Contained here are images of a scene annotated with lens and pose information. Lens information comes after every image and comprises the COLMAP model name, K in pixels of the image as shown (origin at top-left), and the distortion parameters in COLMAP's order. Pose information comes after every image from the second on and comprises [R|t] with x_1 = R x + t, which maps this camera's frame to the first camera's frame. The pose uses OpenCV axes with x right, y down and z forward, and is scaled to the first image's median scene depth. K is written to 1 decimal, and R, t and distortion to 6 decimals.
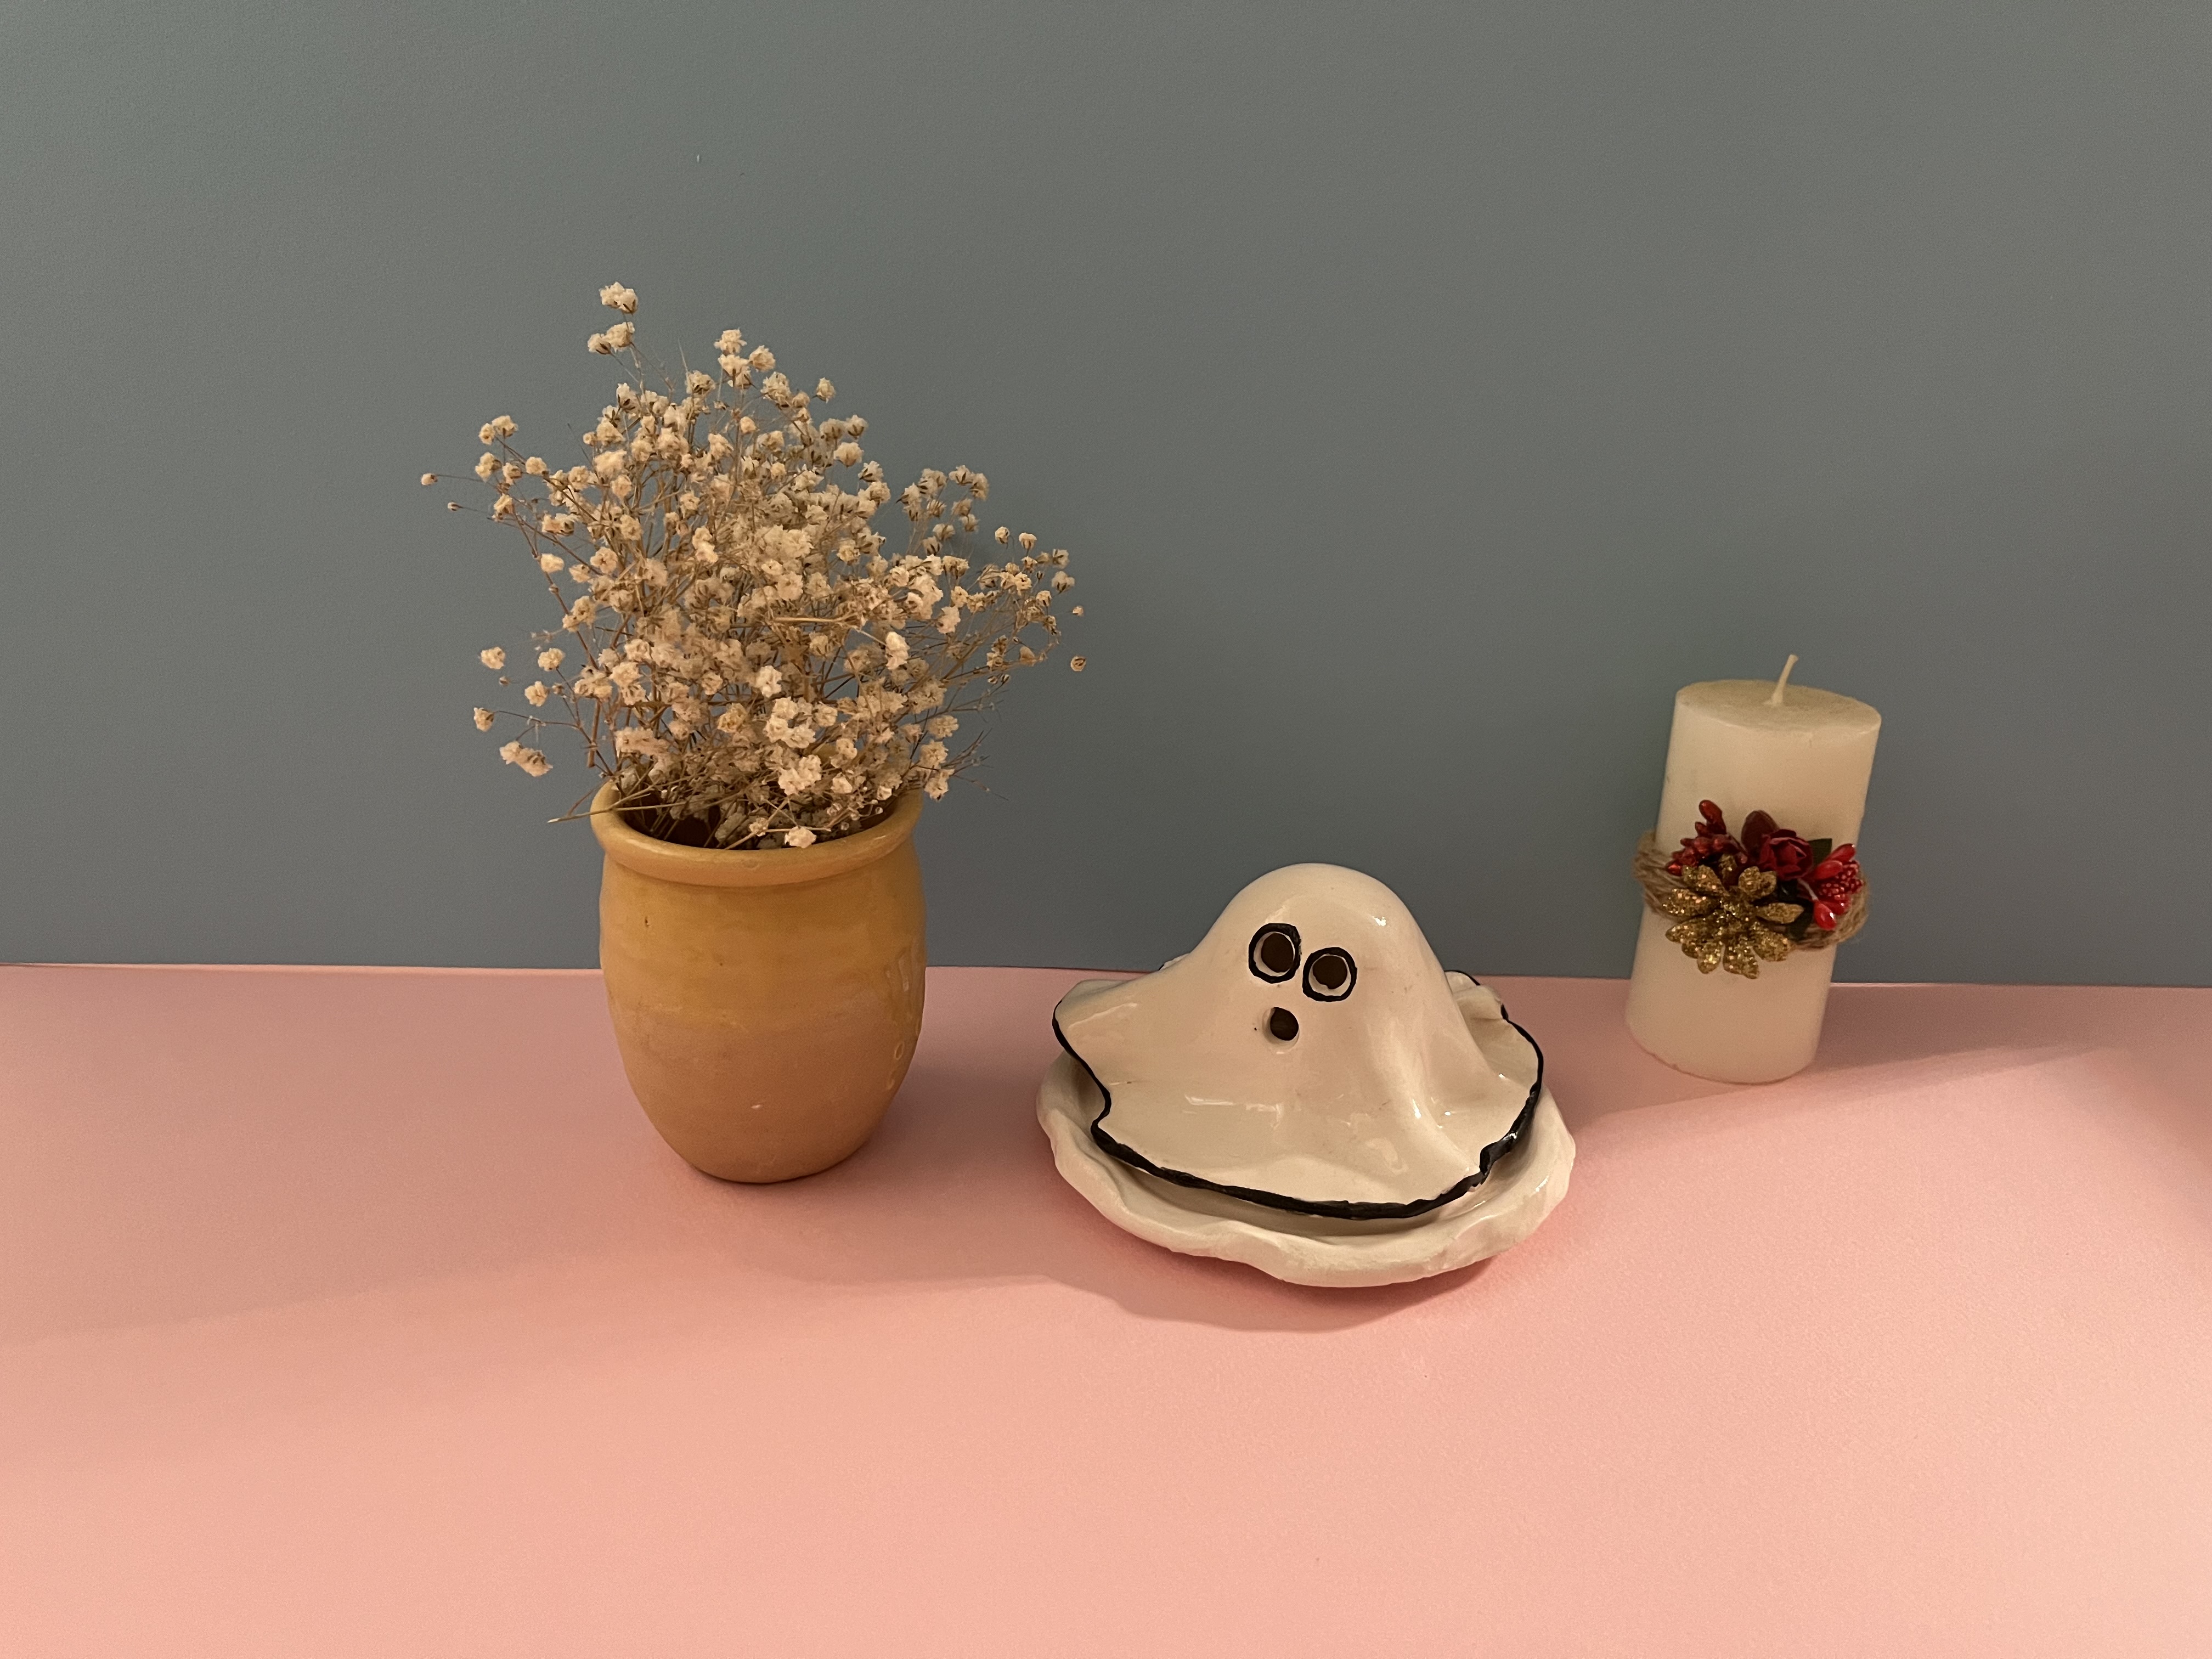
lens RADIAL K [[1731.3, 0, 1106.0], [0, 1731.3, 829.5], [0, 0, 1]] dist [0.038448, -0.001688]
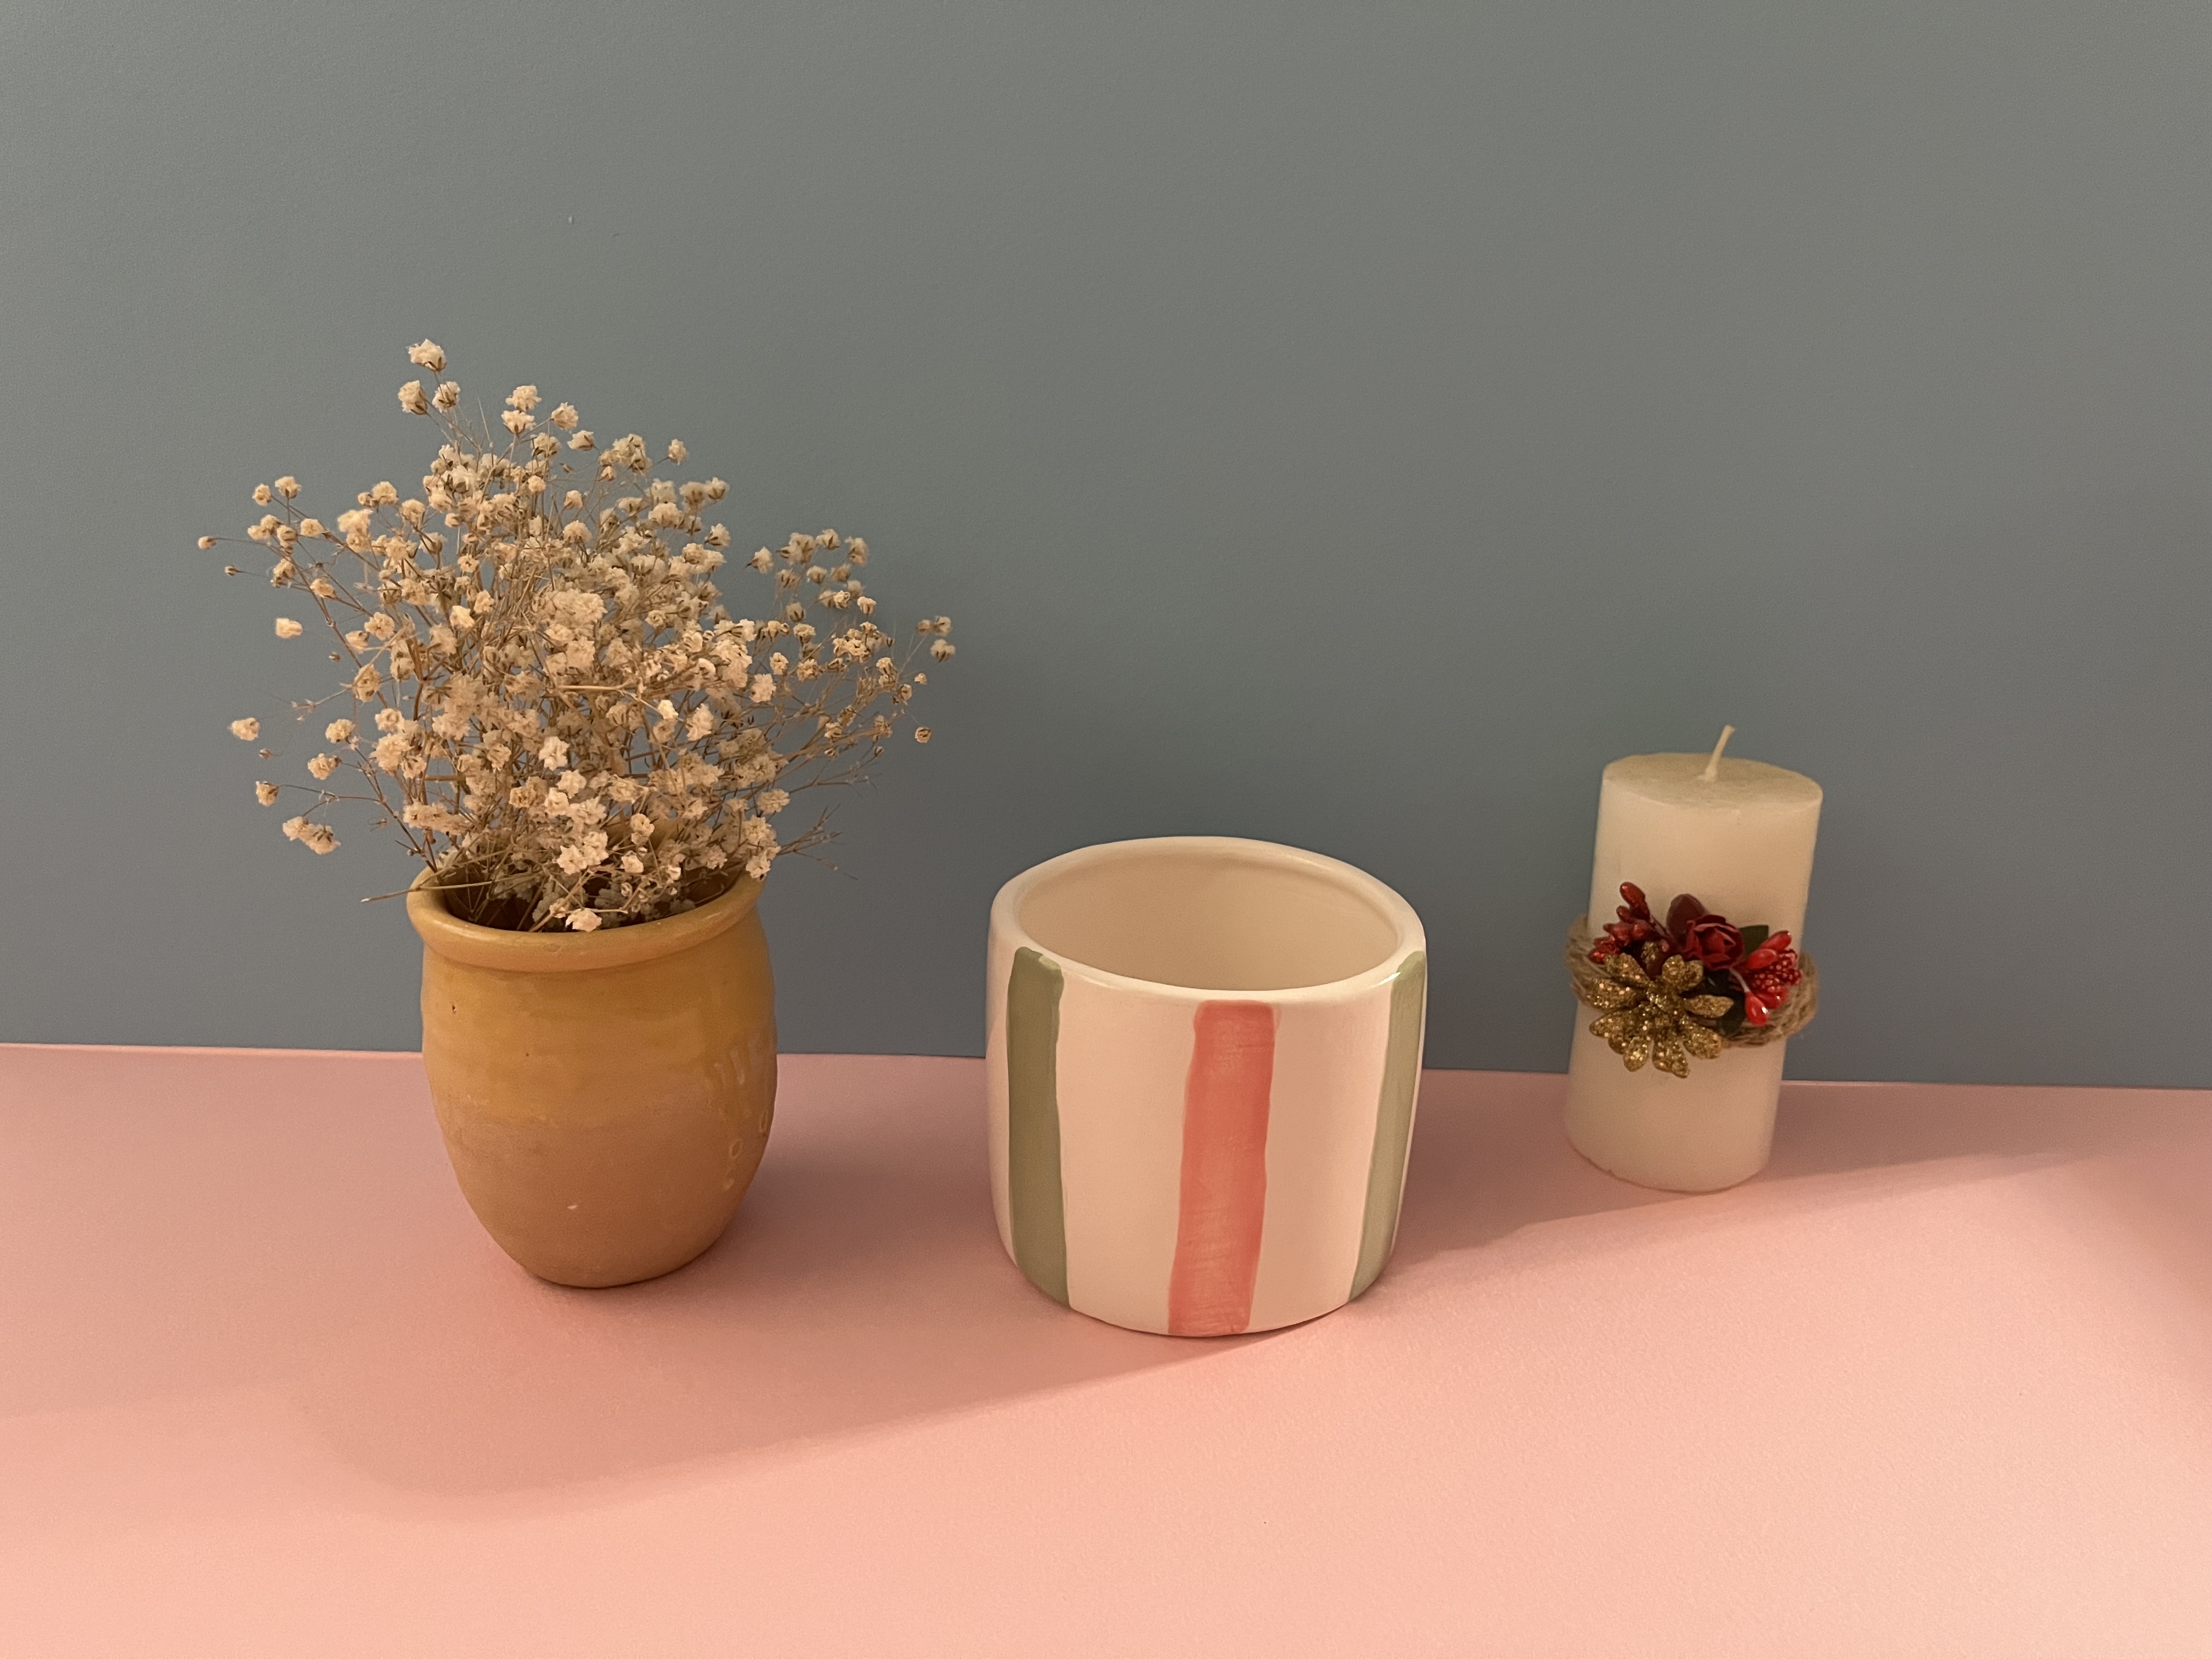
lens RADIAL K [[1731.3, 0, 1106.0], [0, 1731.3, 829.5], [0, 0, 1]] dist [0.038448, -0.001688]
pose [[0.998155, 0.001777, -0.060684, 0.133244], [-0.004477, 0.999004, -0.044388, -0.003058], [0.060545, 0.044577, 0.997170, 0.067293]]
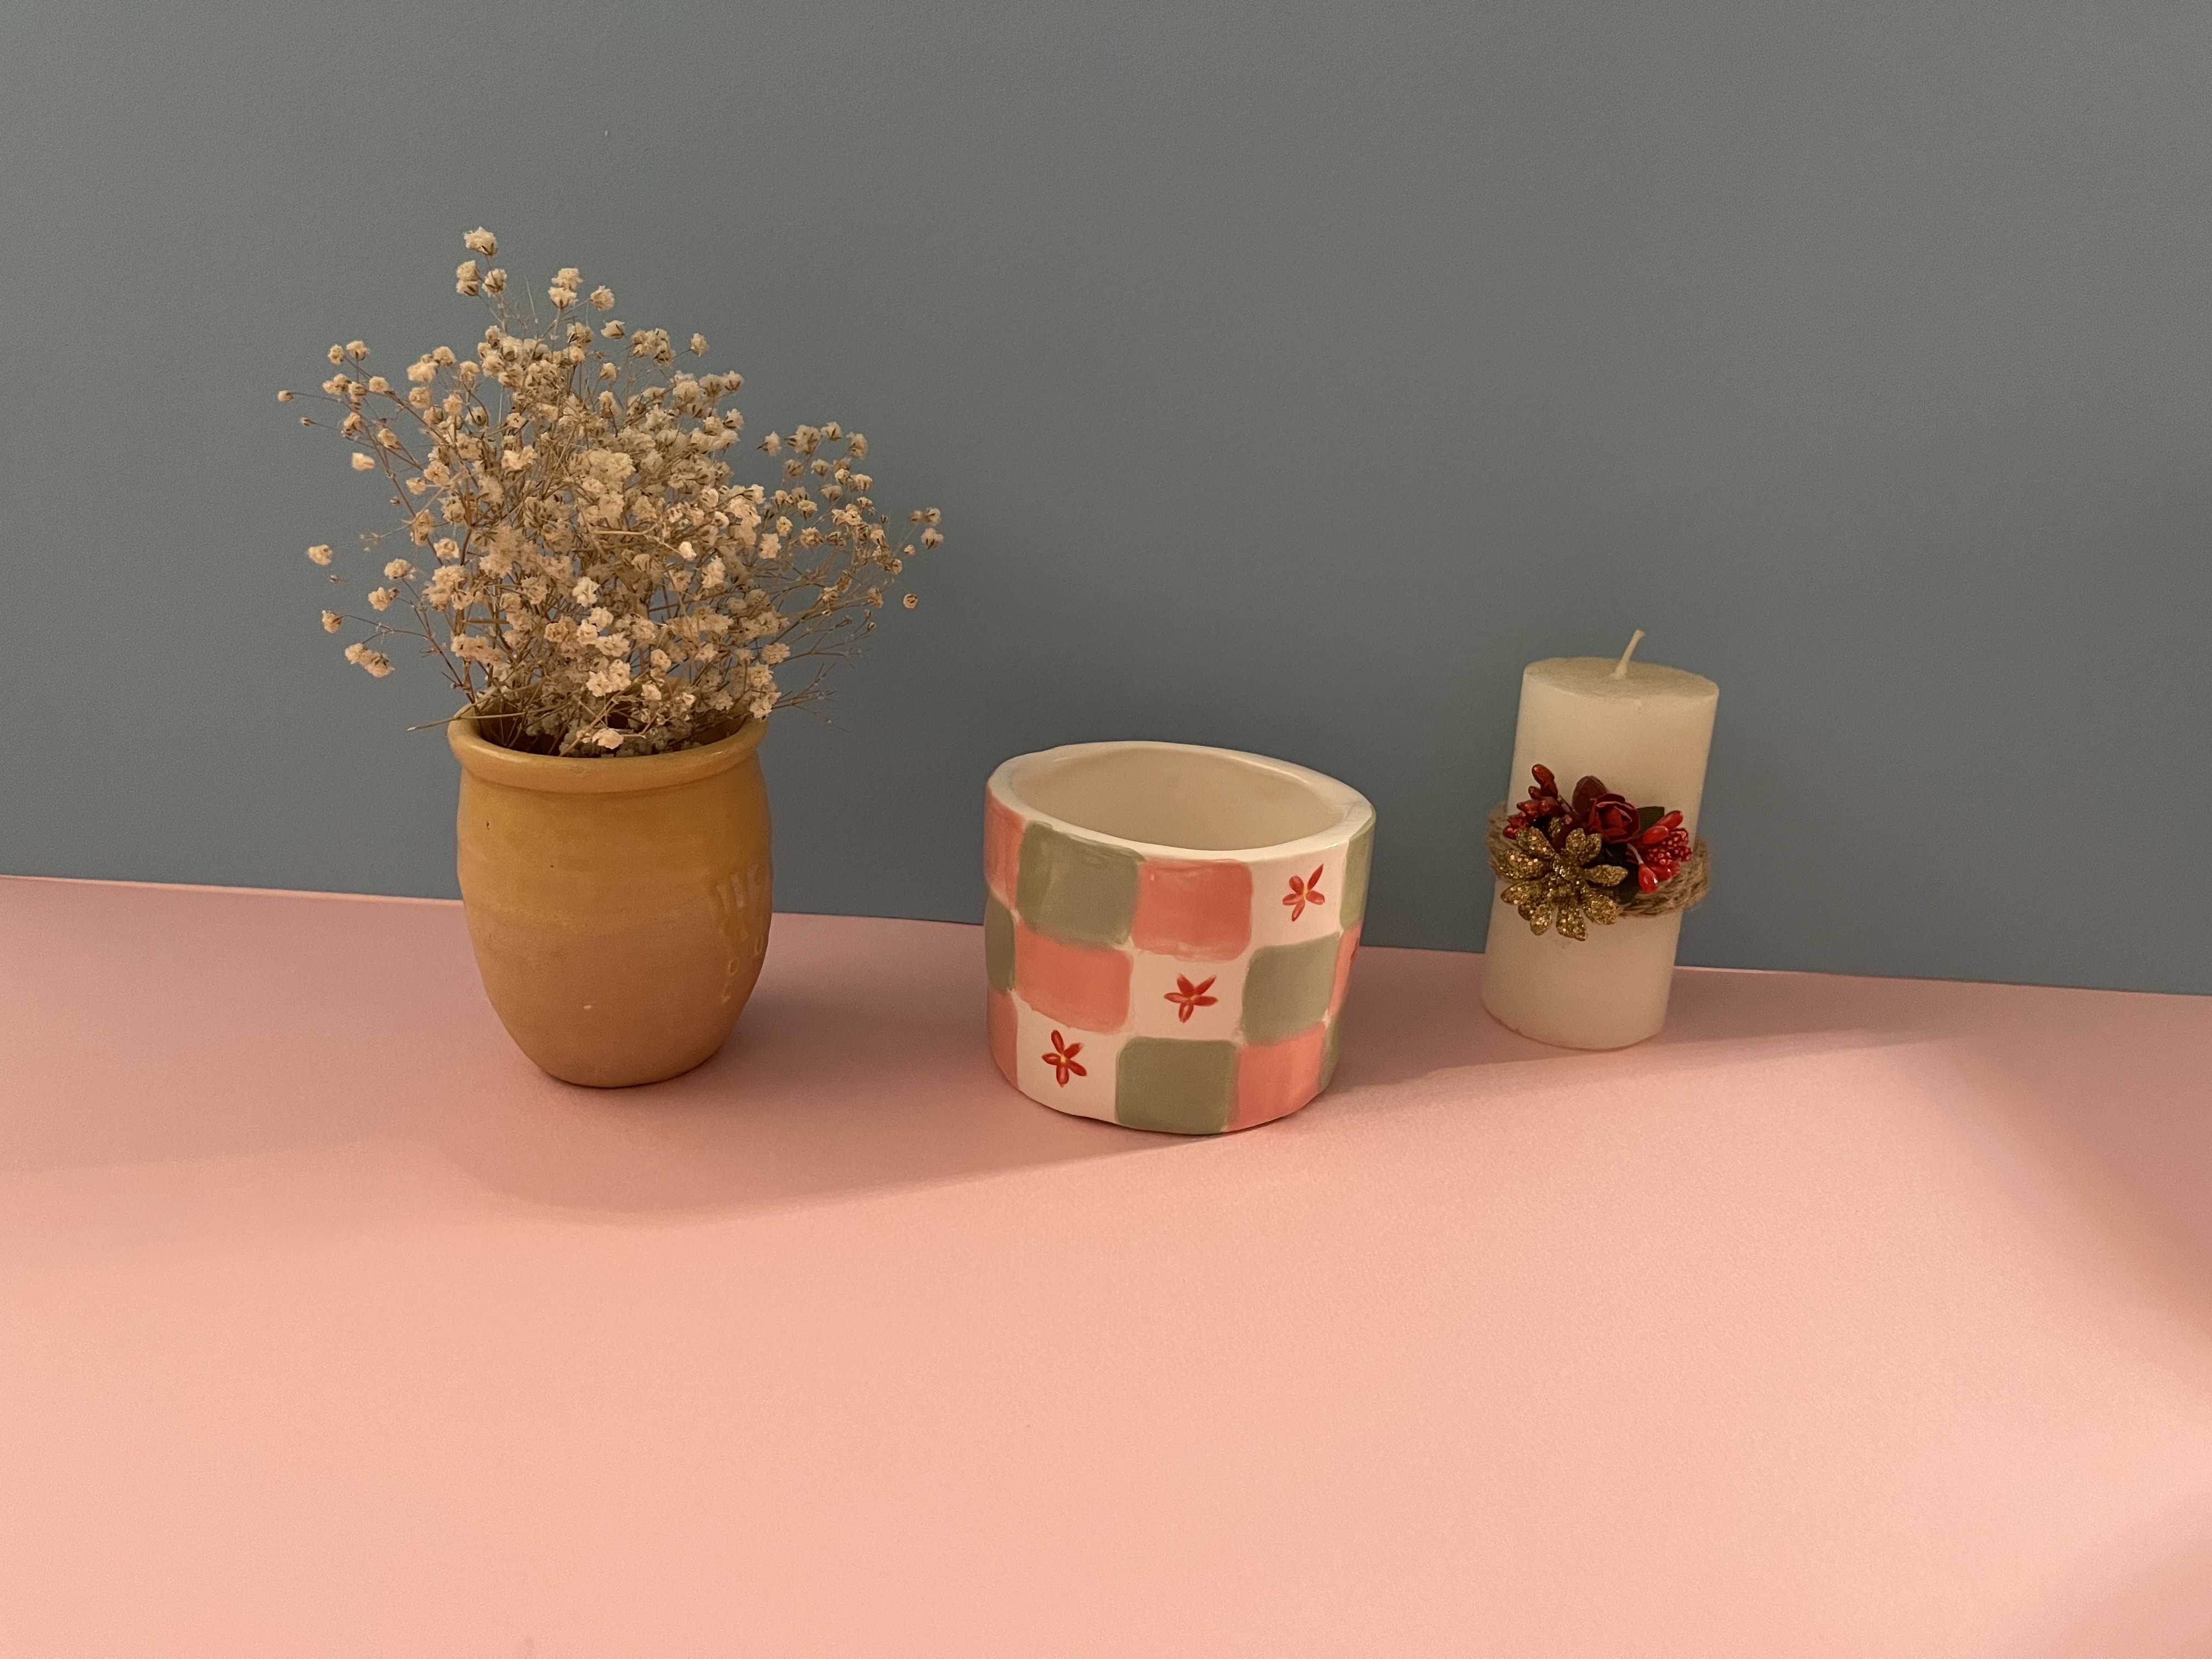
lens RADIAL K [[1725.7, 0, 1094.9], [0, 1725.7, 836.5], [0, 0, 1]] dist [0.046959, -0.001629]
pose [[0.997287, 0.037418, -0.063396, 0.159868], [-0.039282, 0.998824, -0.028416, 0.069506], [0.062258, 0.030829, 0.997584, -0.038022]]
